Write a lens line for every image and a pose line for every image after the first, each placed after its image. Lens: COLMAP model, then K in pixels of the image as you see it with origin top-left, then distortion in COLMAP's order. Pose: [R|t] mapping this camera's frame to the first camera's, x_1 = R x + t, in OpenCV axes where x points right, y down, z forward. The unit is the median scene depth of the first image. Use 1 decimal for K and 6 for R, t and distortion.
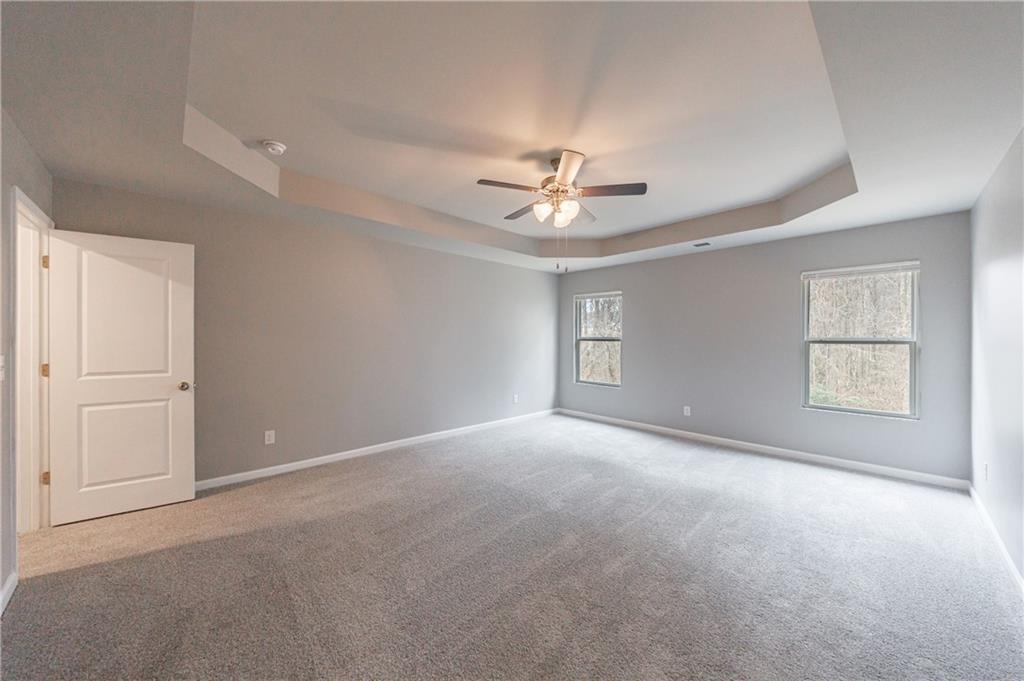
lens RADIAL K [[368.3, 0, 512.8], [0, 368.3, 334.8], [0, 0, 1]] dist [-0.006226, -0.000432]
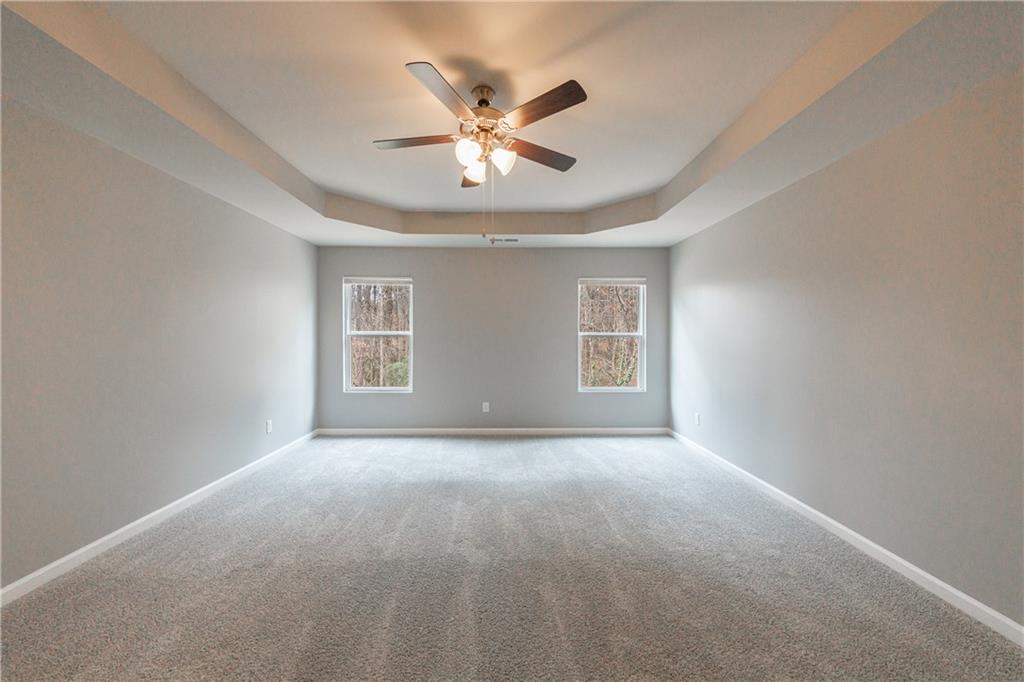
lens RADIAL K [[390.5, 0, 509.3], [0, 390.5, 339.7], [0, 0, 1]] dist [0.001531, -0.000547]
pose [[0.681490, -0.011598, 0.731736, -0.330680], [-0.005018, 0.999777, 0.020520, 0.005507], [-0.731810, -0.017656, 0.681280, 0.337134]]
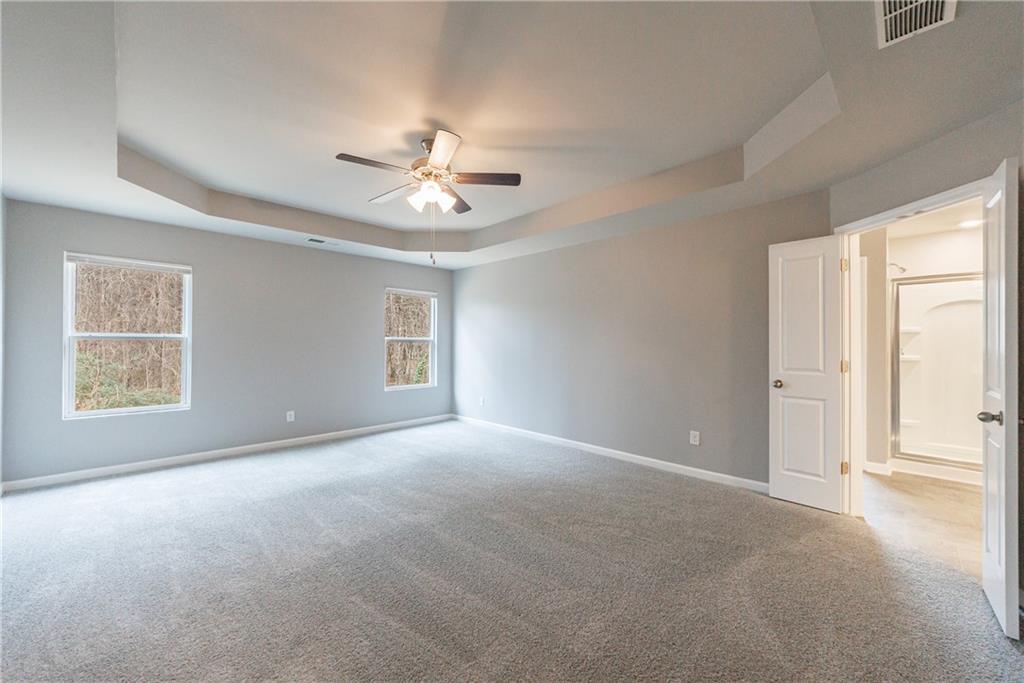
lens RADIAL K [[390.5, 0, 506.6], [0, 390.5, 342.0], [0, 0, 1]] dist [0.001531, -0.000547]
pose [[-0.009576, -0.002534, 0.999951, -0.680124], [-0.014178, 0.999897, 0.002398, 0.017310], [-0.999854, -0.014154, -0.009611, 0.646100]]
